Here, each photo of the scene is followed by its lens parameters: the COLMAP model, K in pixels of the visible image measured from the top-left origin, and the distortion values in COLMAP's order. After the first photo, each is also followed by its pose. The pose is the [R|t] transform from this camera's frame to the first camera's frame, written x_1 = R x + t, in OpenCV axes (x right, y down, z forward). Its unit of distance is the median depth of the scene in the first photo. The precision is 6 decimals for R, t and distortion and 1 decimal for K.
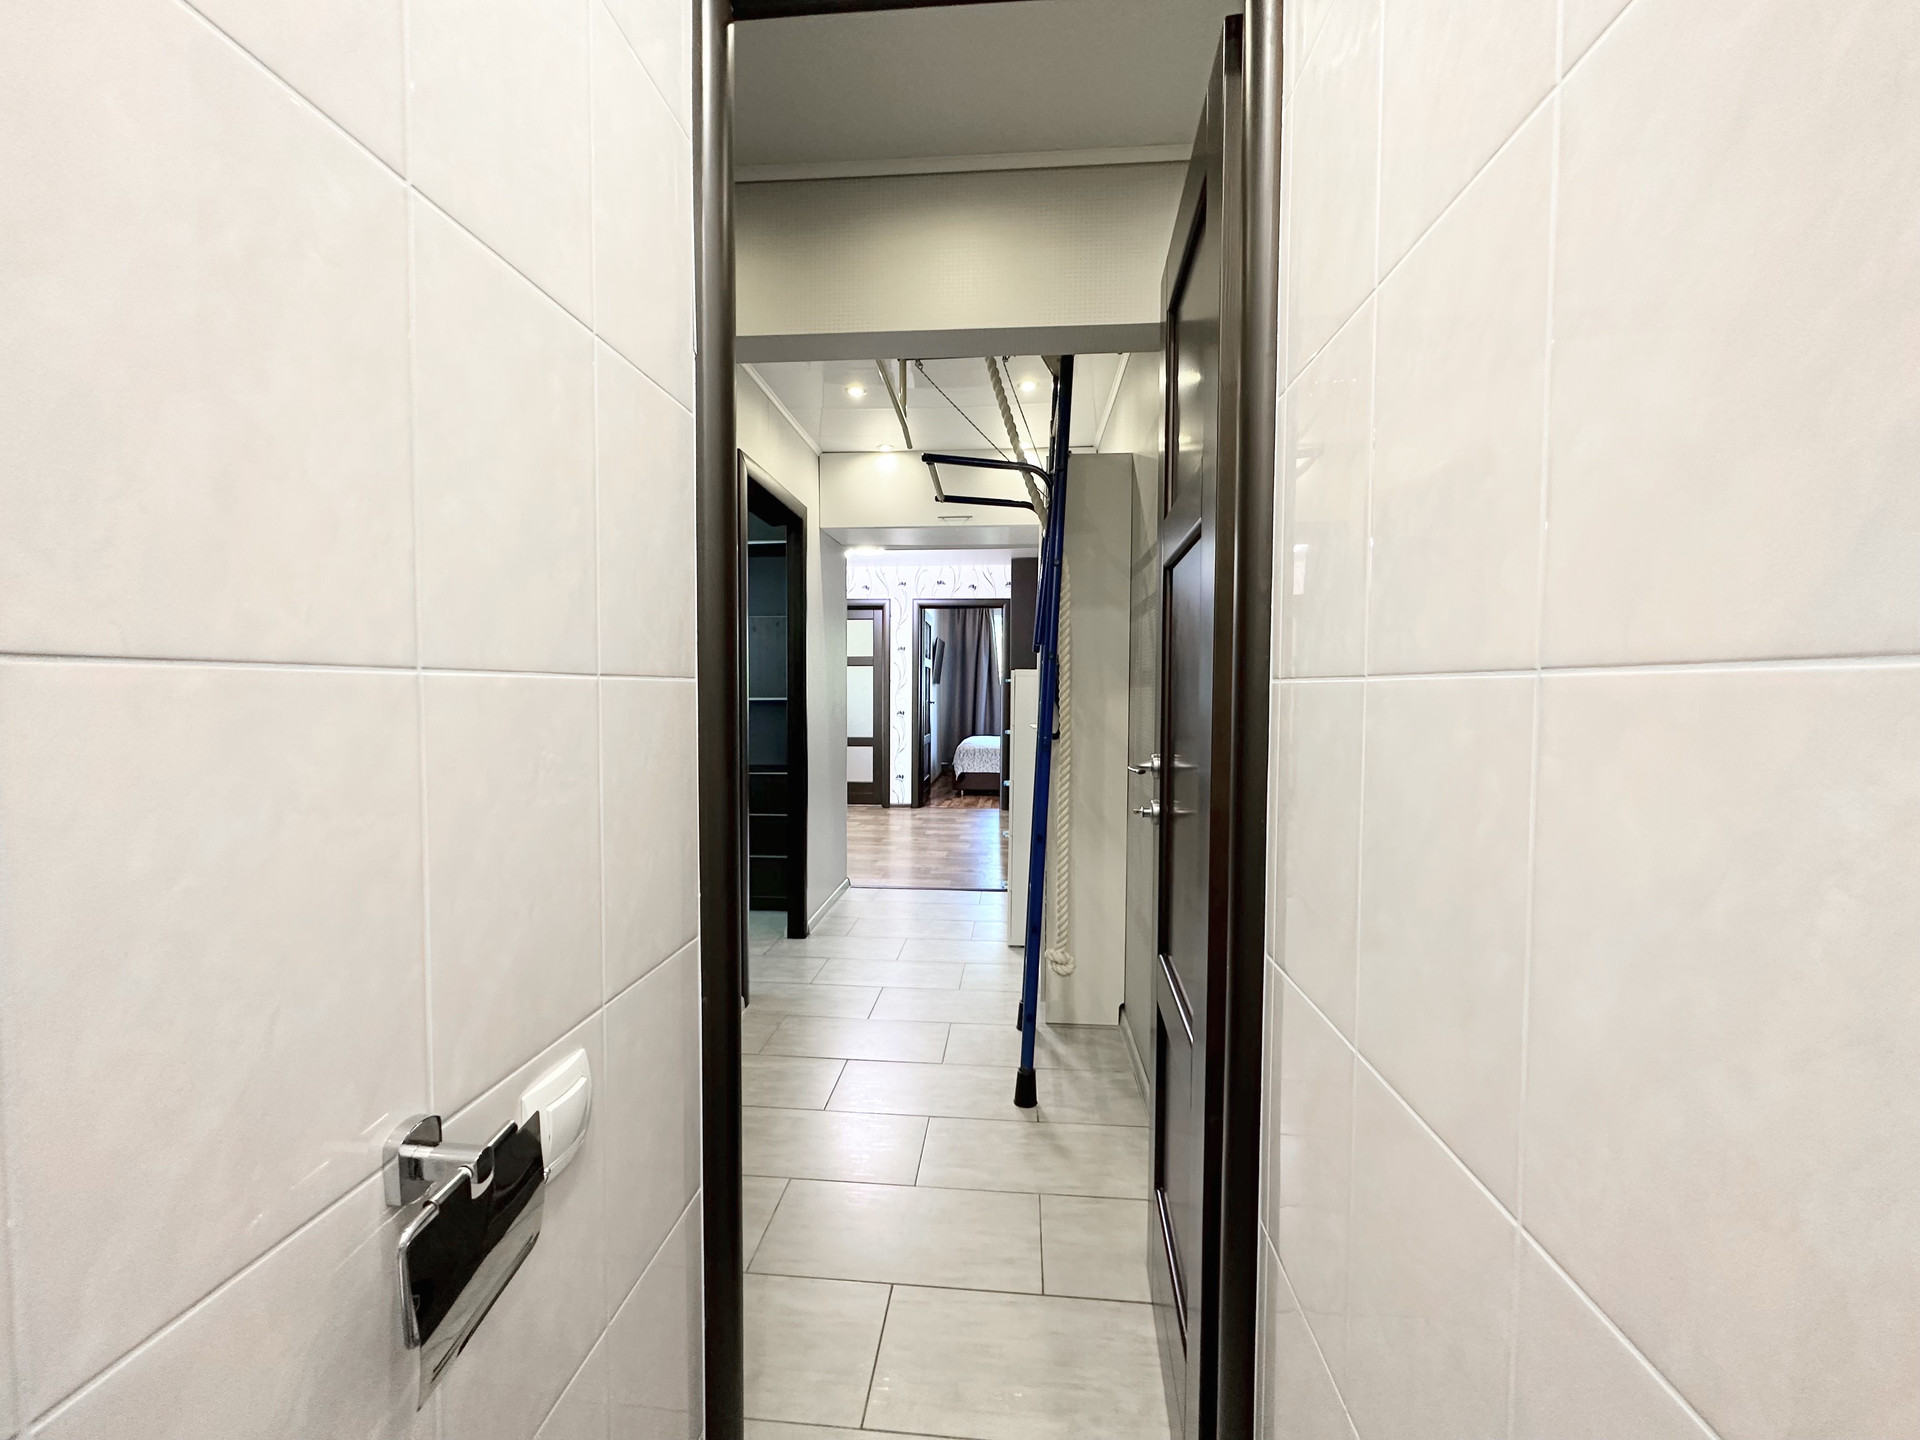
lens RADIAL K [[765.3, 0, 954.0], [0, 765.3, 719.3], [0, 0, 1]] dist [-0.002059, 0.000369]
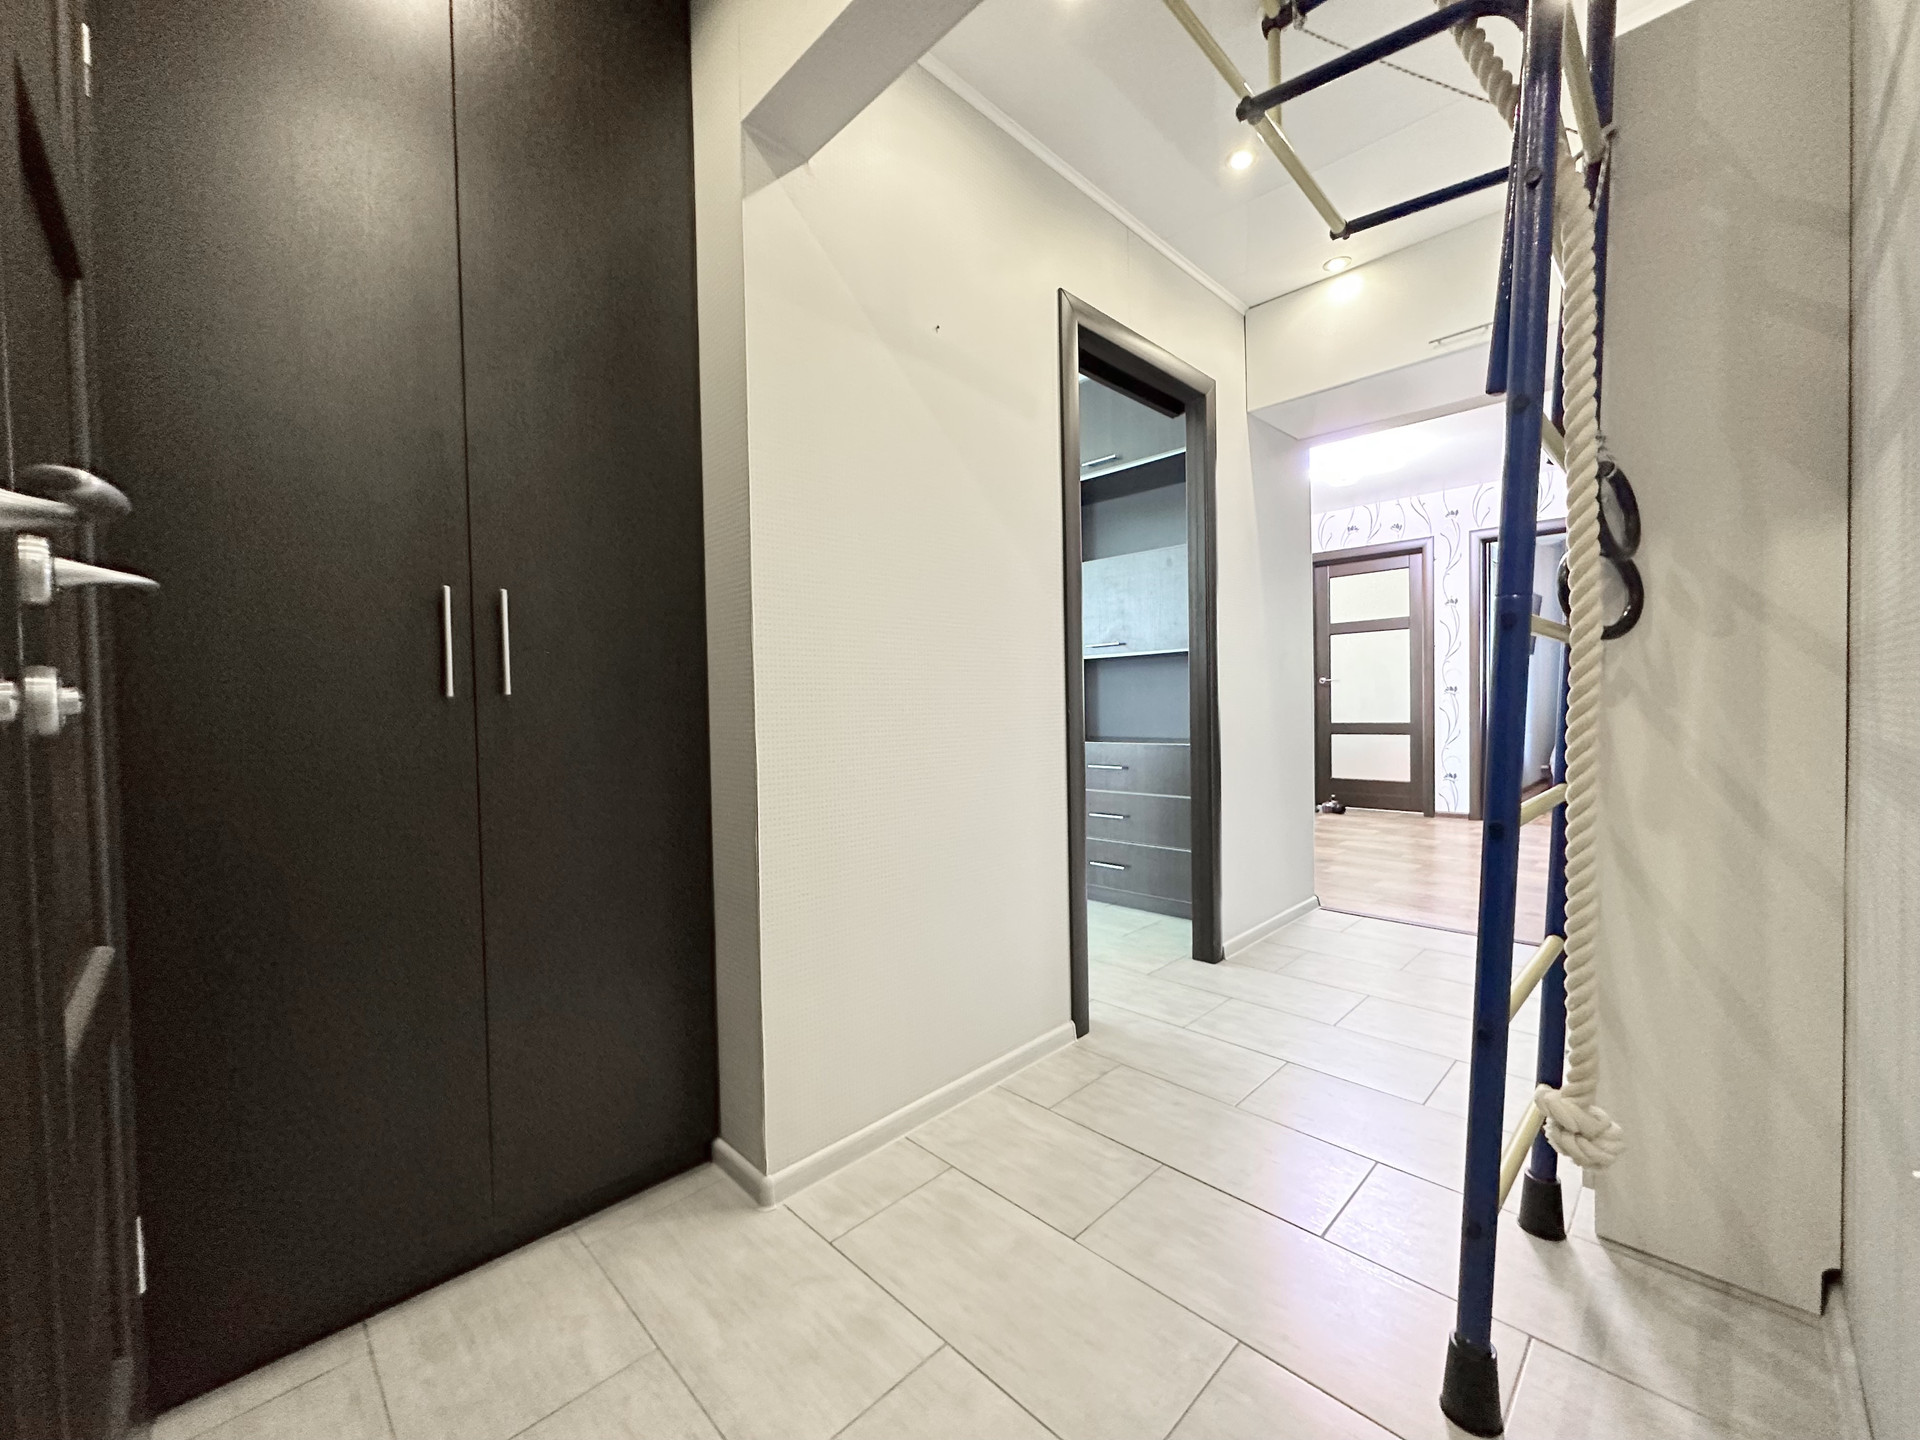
lens RADIAL K [[765.3, 0, 960.0], [0, 765.3, 715.7], [0, 0, 1]] dist [-0.002059, 0.000369]
pose [[0.762398, -0.006689, -0.647074, 0.088591], [-0.001661, 0.999923, -0.012293, 0.052429], [0.647107, 0.010447, 0.762328, 0.256696]]
